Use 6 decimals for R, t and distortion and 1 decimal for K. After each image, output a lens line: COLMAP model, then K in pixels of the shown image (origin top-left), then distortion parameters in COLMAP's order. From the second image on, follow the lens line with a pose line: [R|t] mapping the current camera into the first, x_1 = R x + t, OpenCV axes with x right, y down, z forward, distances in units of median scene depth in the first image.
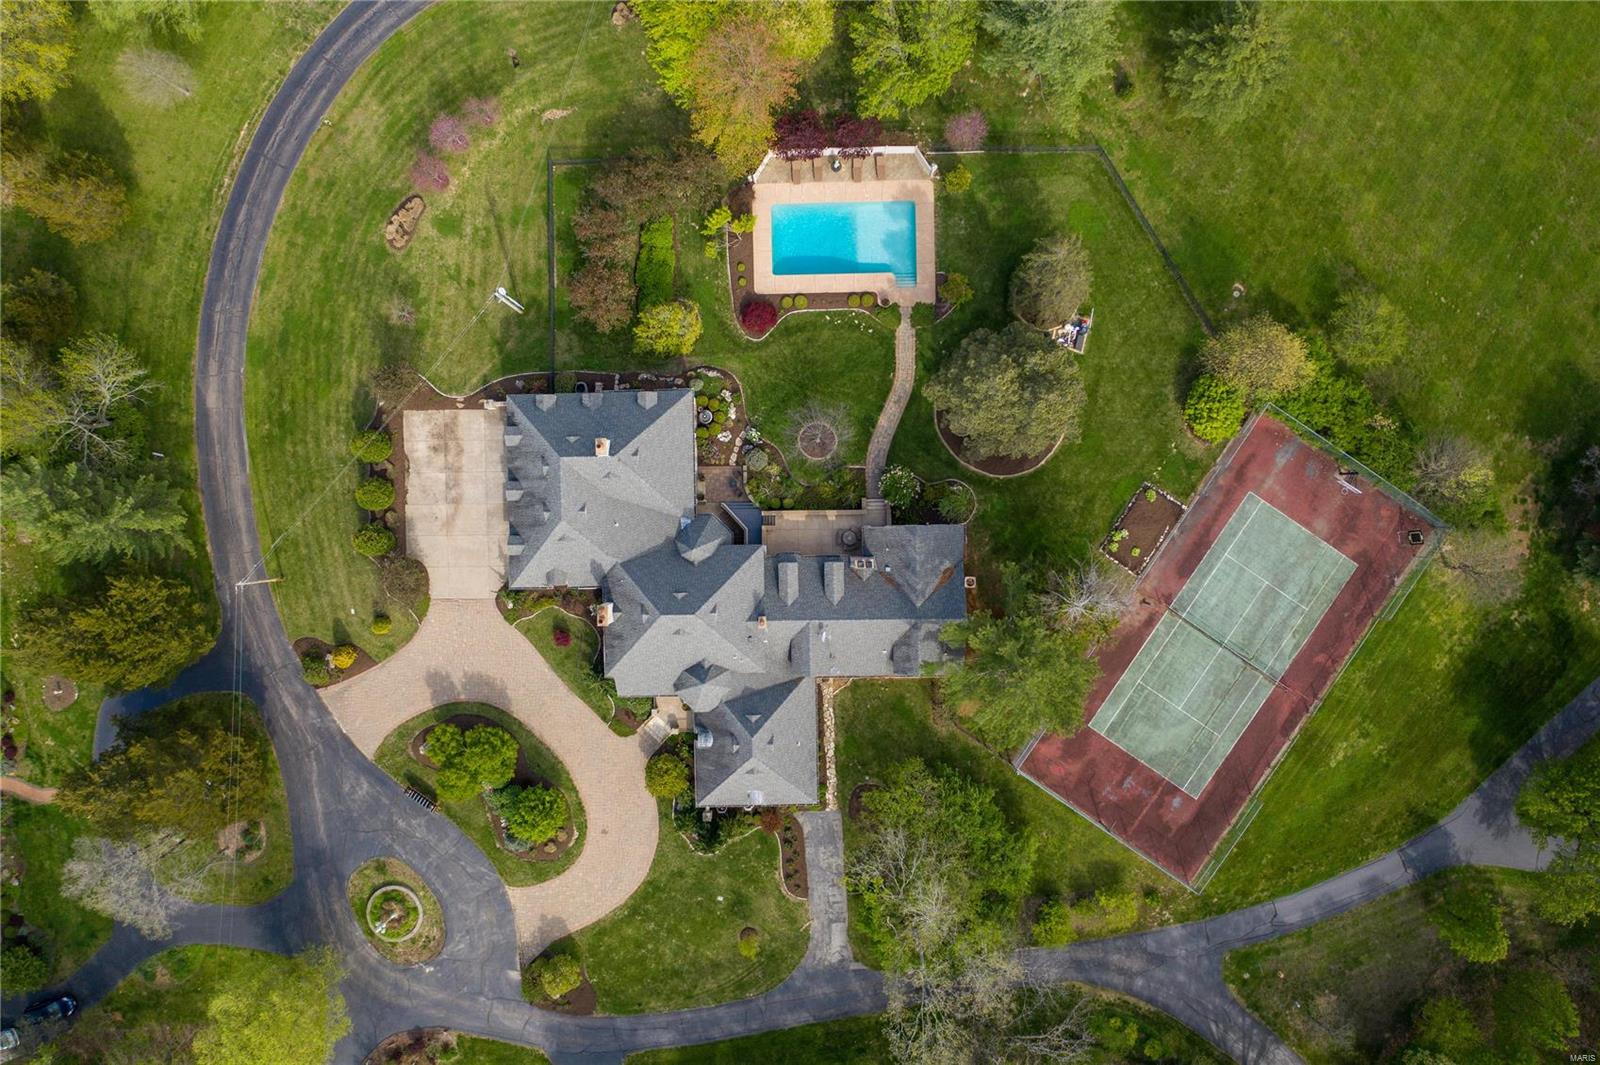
lens RADIAL K [[1253.1, 0, 801.3], [0, 1253.1, 534.3], [0, 0, 1]] dist [-0.016836, -0.000675]
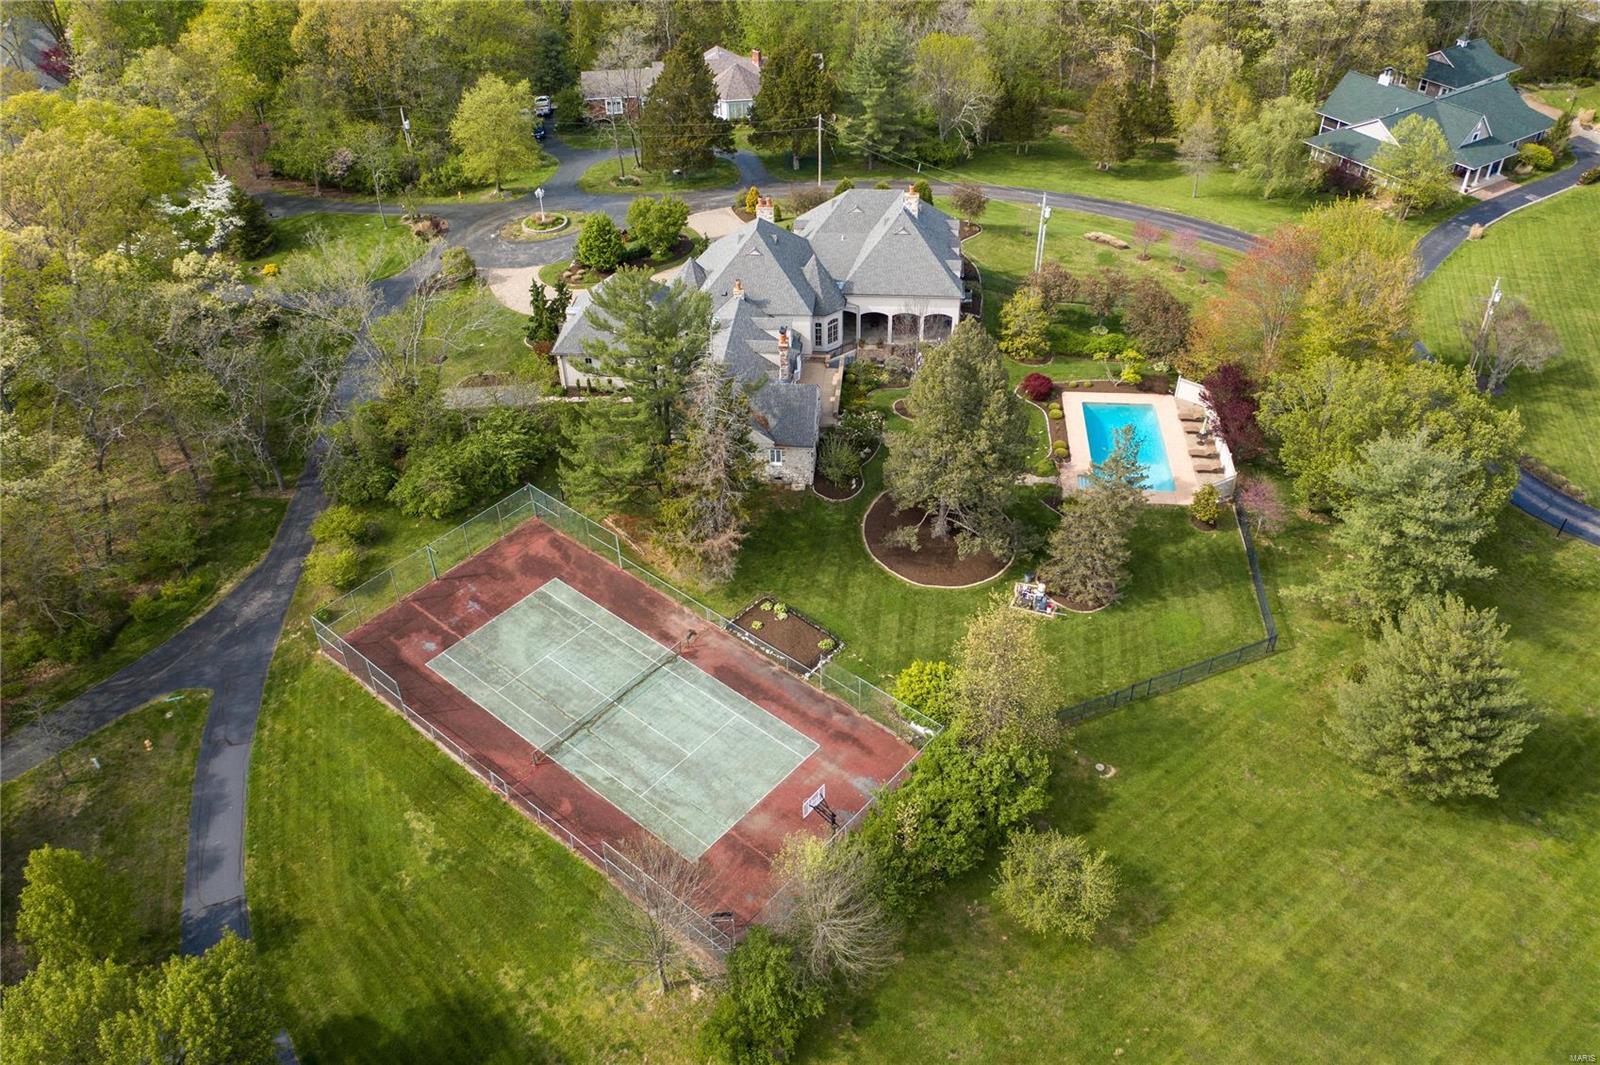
lens RADIAL K [[1253.1, 0, 795.1], [0, 1253.1, 529.1], [0, 0, 1]] dist [-0.016836, -0.000675]
pose [[-0.106322, 0.638010, -0.762652, 0.821681], [-0.994330, -0.069732, 0.080285, -0.068536], [-0.001958, 0.766864, 0.641807, 0.444251]]
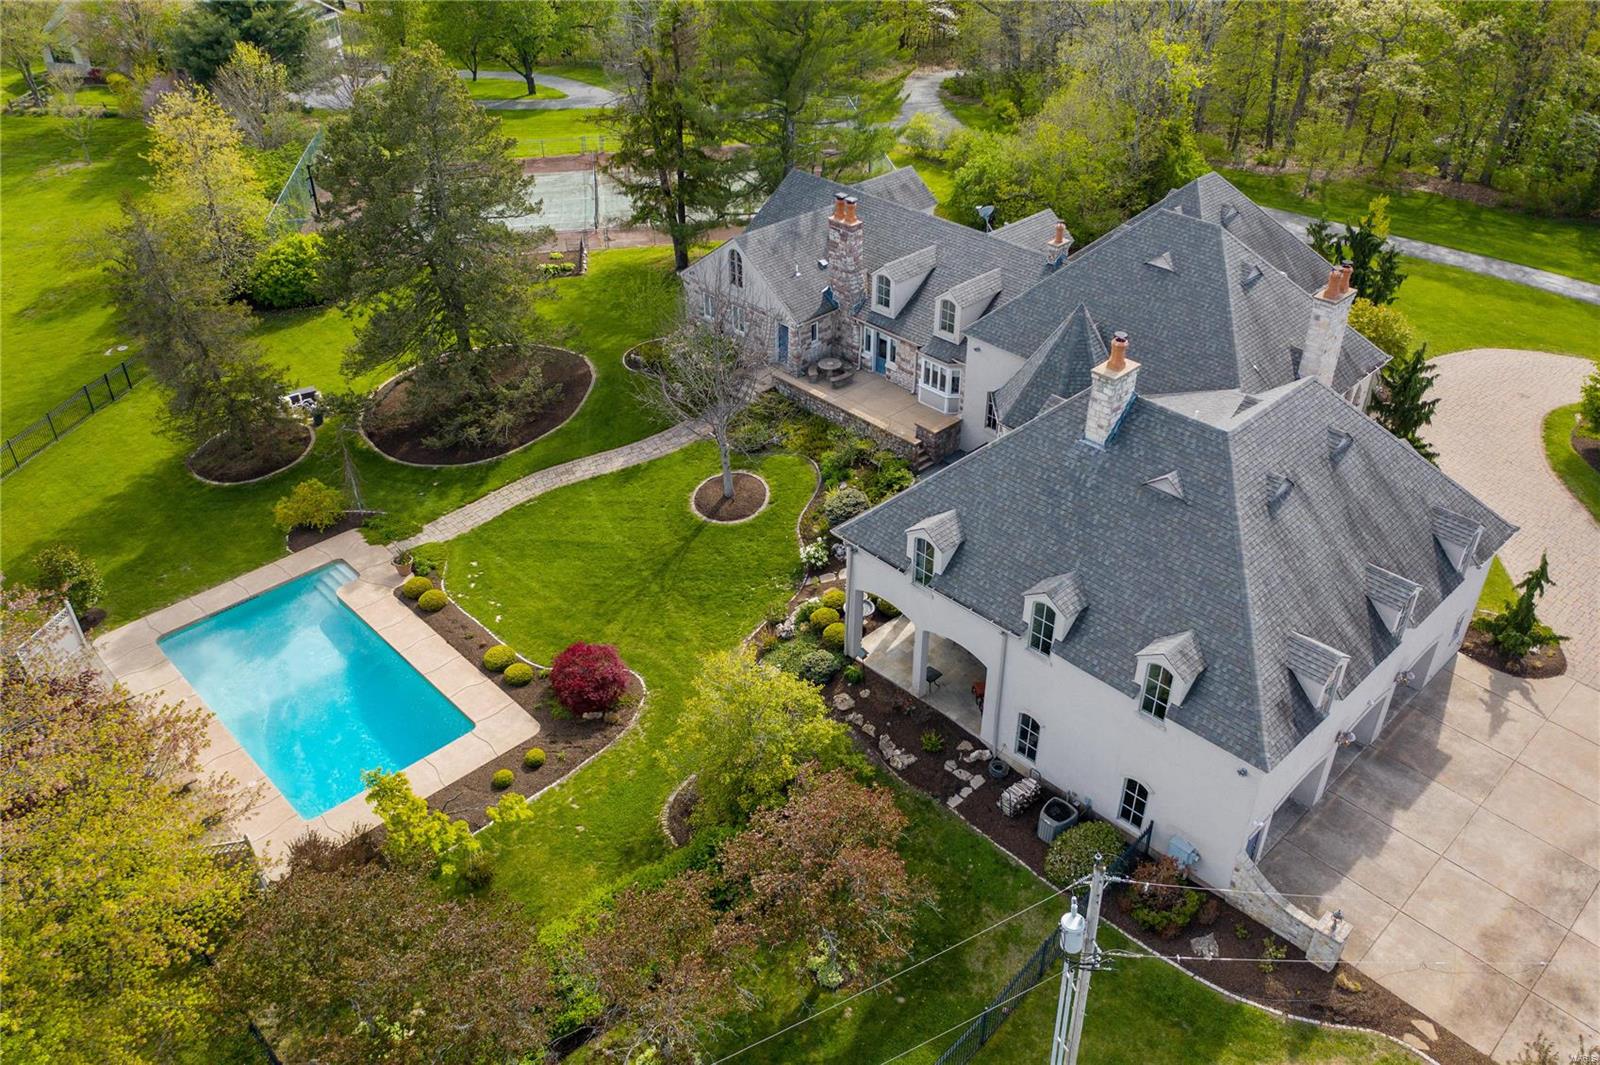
lens RADIAL K [[1253.1, 0, 798.1], [0, 1253.1, 531.6], [0, 0, 1]] dist [-0.016836, -0.000675]
pose [[-0.677295, -0.391016, 0.623200, -0.309788], [0.734692, -0.404035, 0.544961, -0.322428], [0.038706, 0.826960, 0.560927, 0.738279]]
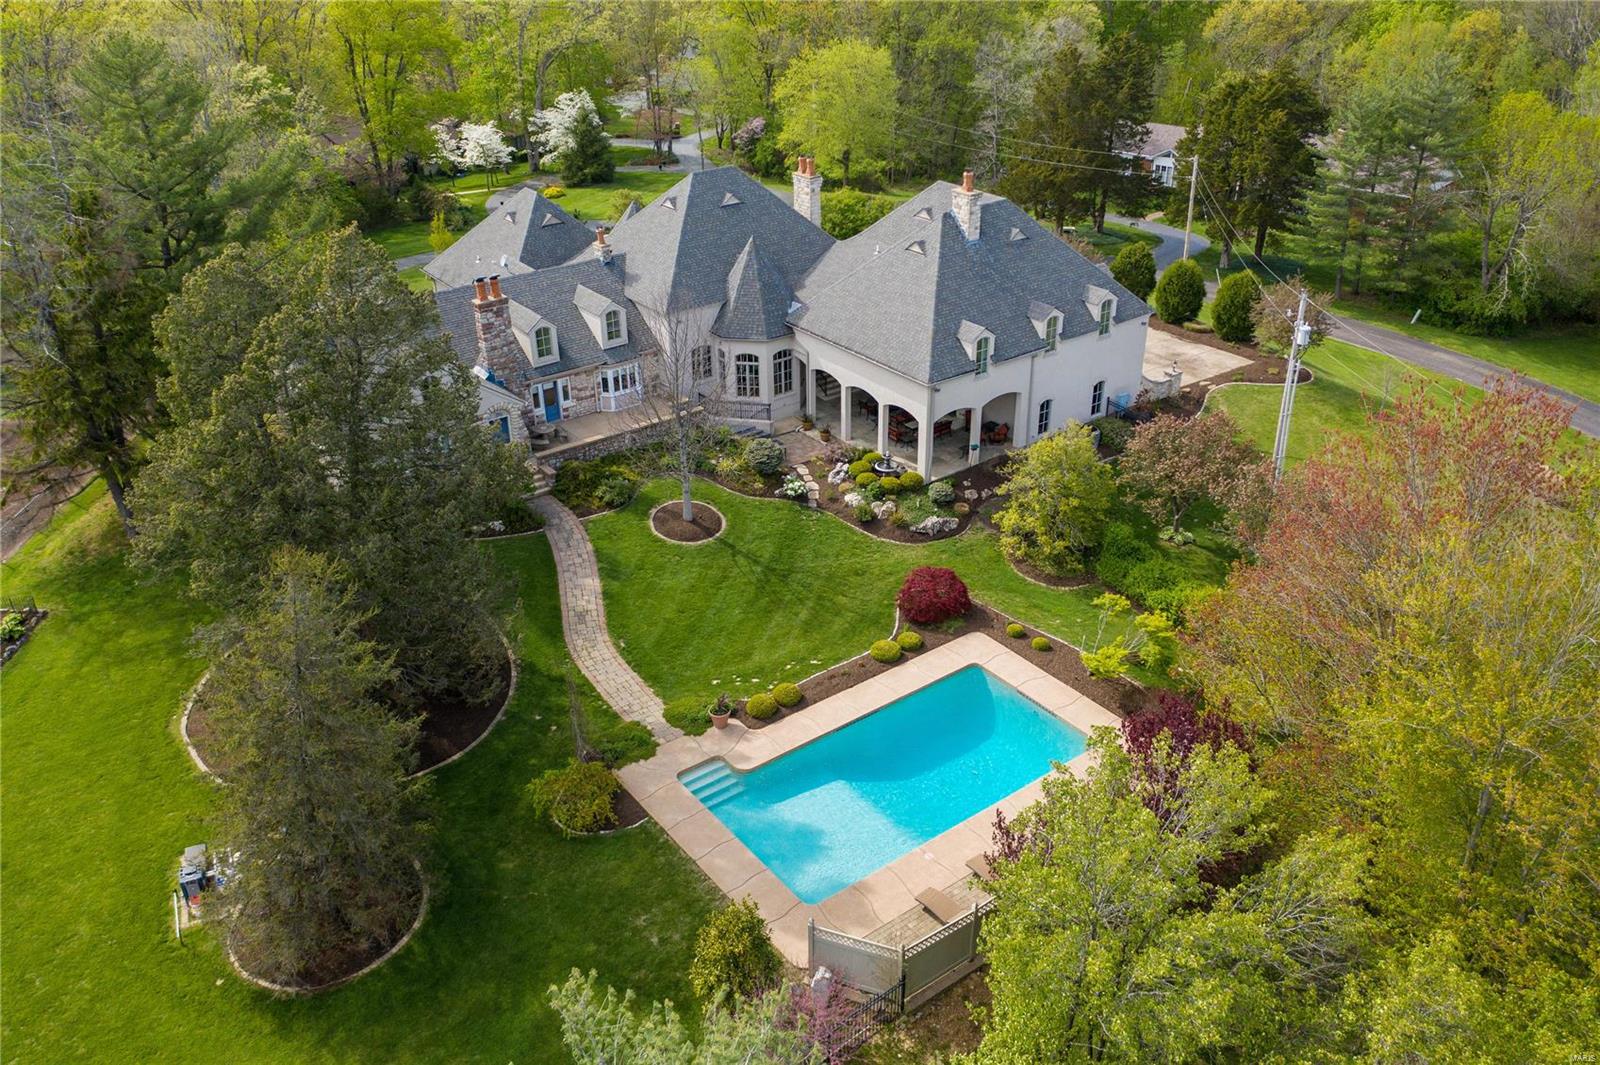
lens RADIAL K [[1253.1, 0, 795.6], [0, 1253.1, 528.2], [0, 0, 1]] dist [-0.016836, -0.000675]
pose [[-0.816665, 0.308144, -0.487960, 0.226809], [-0.576731, -0.405063, 0.709440, -0.462768], [0.020956, 0.860797, 0.508517, 0.739692]]
